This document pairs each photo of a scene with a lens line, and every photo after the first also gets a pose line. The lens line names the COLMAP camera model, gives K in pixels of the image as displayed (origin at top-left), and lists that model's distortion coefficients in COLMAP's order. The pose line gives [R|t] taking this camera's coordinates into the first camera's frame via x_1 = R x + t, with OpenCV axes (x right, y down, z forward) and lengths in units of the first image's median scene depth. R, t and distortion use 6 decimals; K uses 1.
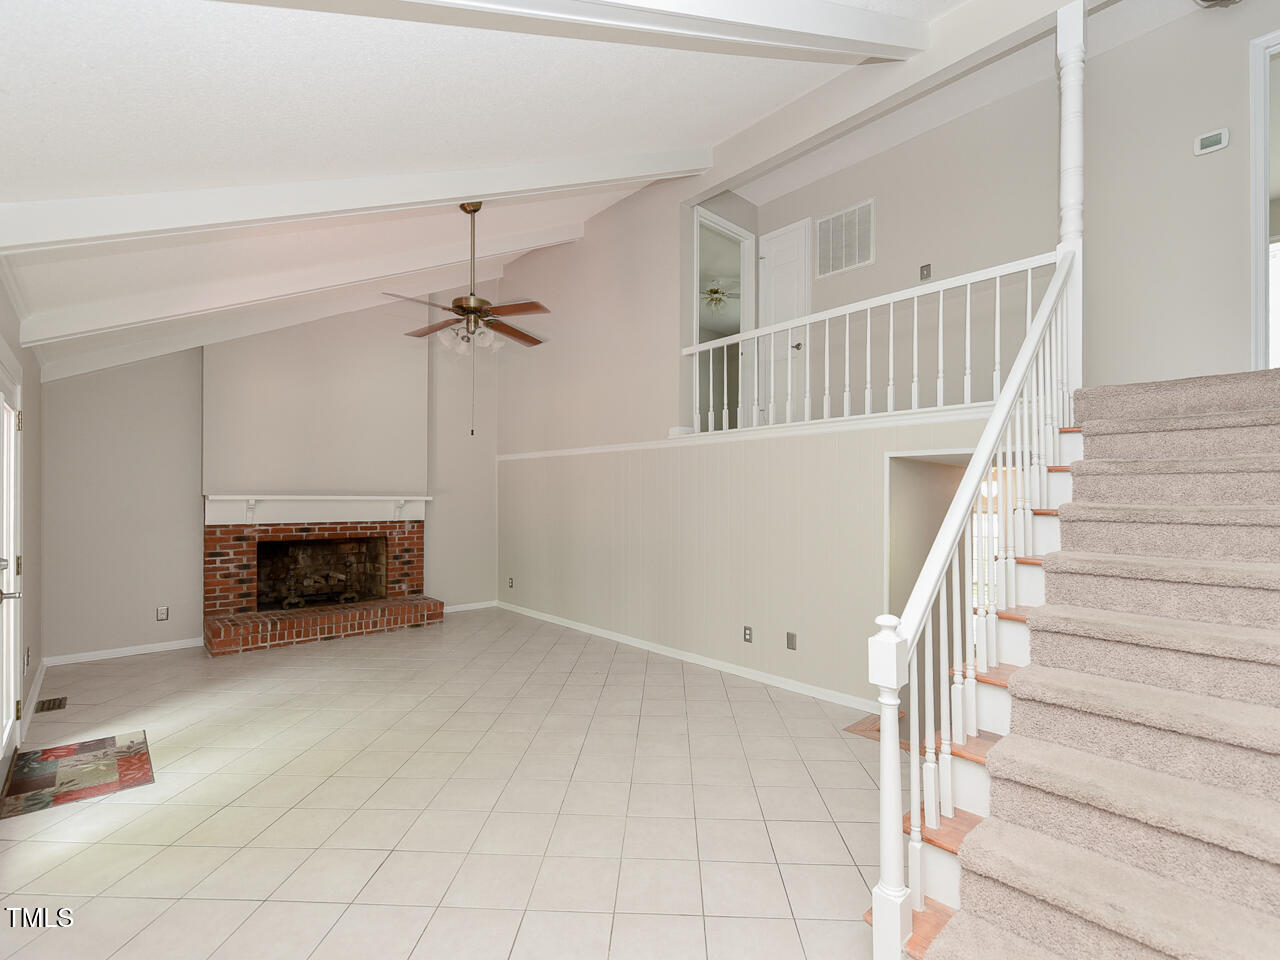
lens RADIAL K [[590.5, 0, 629.4], [0, 590.5, 493.0], [0, 0, 1]] dist [0.006426, -0.004084]
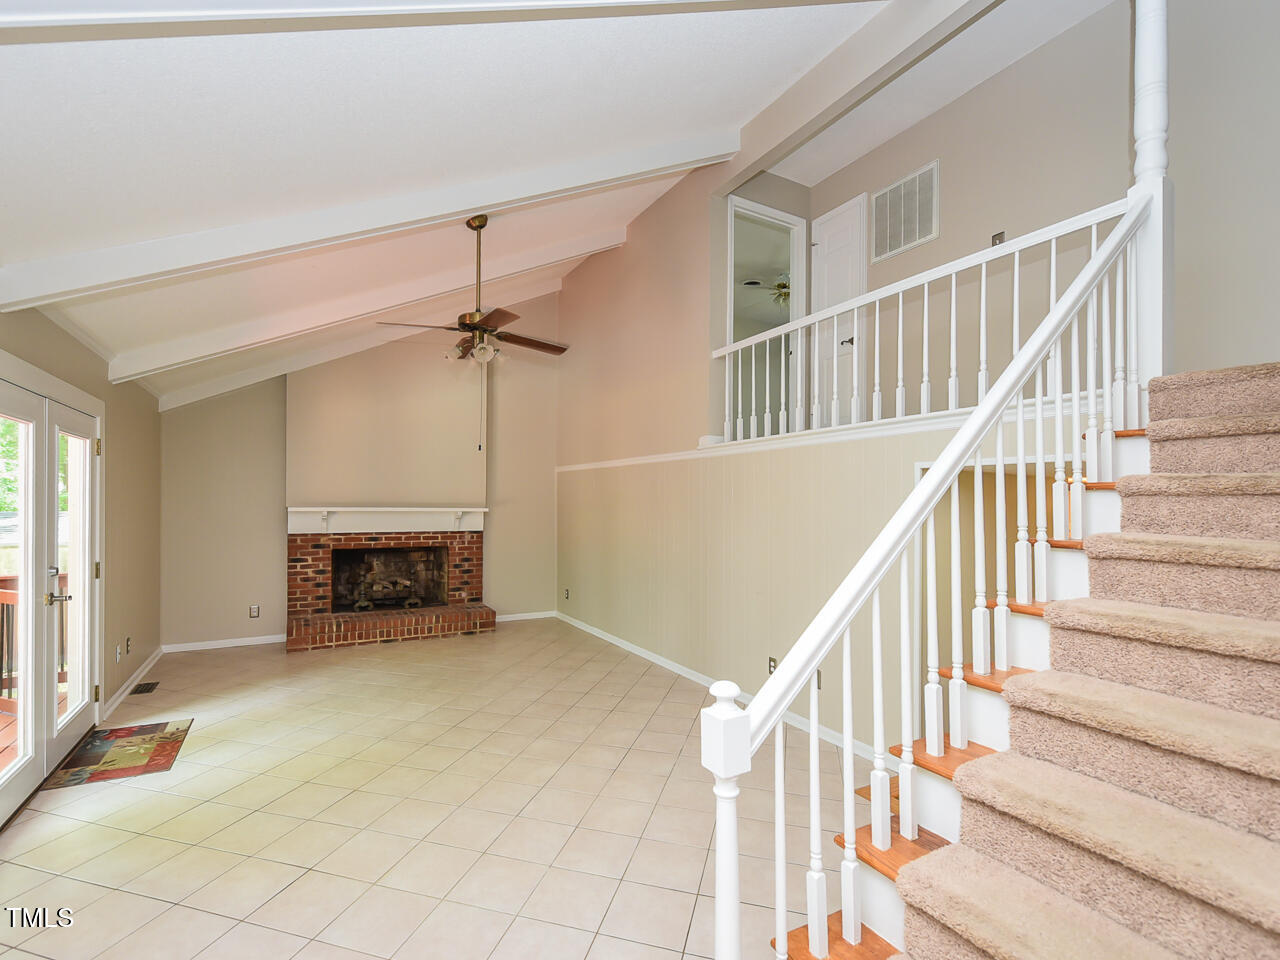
lens RADIAL K [[590.5, 0, 610.7], [0, 590.5, 500.3], [0, 0, 1]] dist [0.006426, -0.004084]
pose [[0.972182, 0.000973, -0.234223, 0.135523], [-0.000619, 0.999999, 0.001588, -0.010980], [0.234224, -0.001399, 0.972182, 0.056387]]
